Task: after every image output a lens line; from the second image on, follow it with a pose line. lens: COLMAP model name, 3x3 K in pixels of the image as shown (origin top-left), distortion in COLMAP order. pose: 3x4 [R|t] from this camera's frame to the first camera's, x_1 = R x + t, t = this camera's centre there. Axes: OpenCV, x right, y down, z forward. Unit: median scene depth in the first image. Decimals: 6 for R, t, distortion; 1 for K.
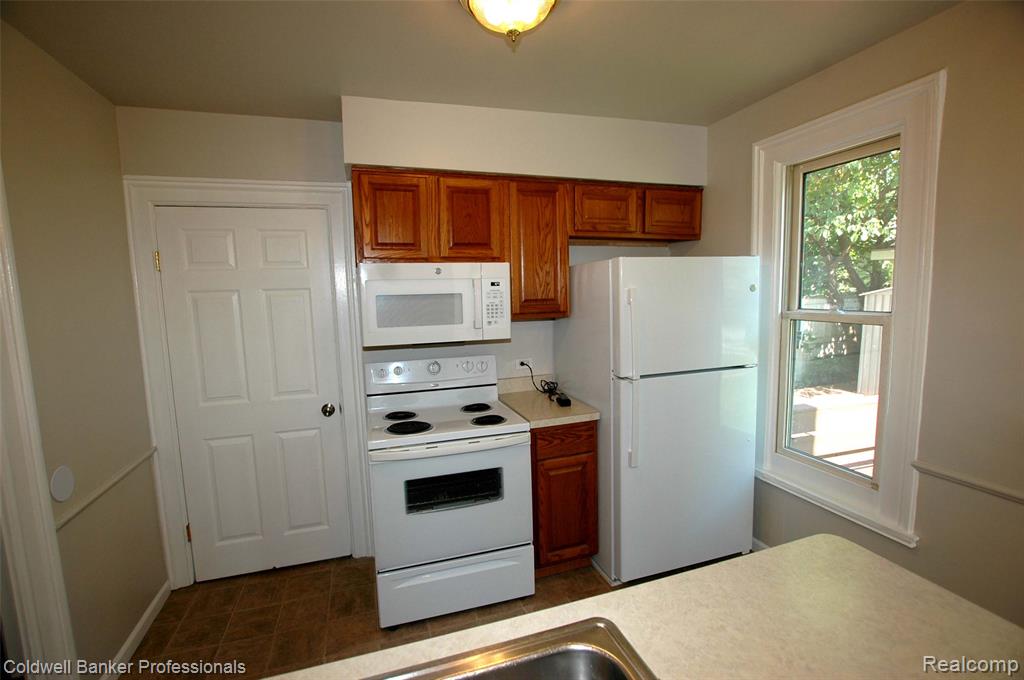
lens RADIAL K [[452.7, 0, 512.7], [0, 452.7, 339.7], [0, 0, 1]] dist [-0.030165, 0.001124]
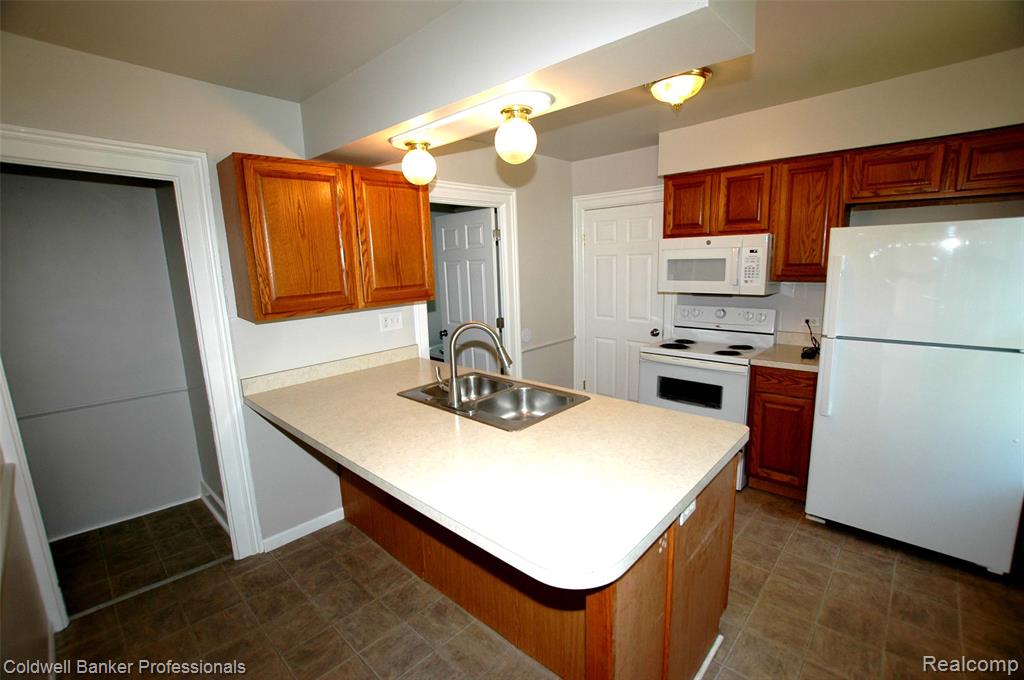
lens RADIAL K [[452.7, 0, 507.7], [0, 452.7, 337.7], [0, 0, 1]] dist [-0.030165, 0.001124]
pose [[0.477813, 0.159834, -0.863799, 0.758417], [-0.076164, 0.987143, 0.140527, -0.006909], [0.875154, -0.001355, 0.483843, -0.218424]]
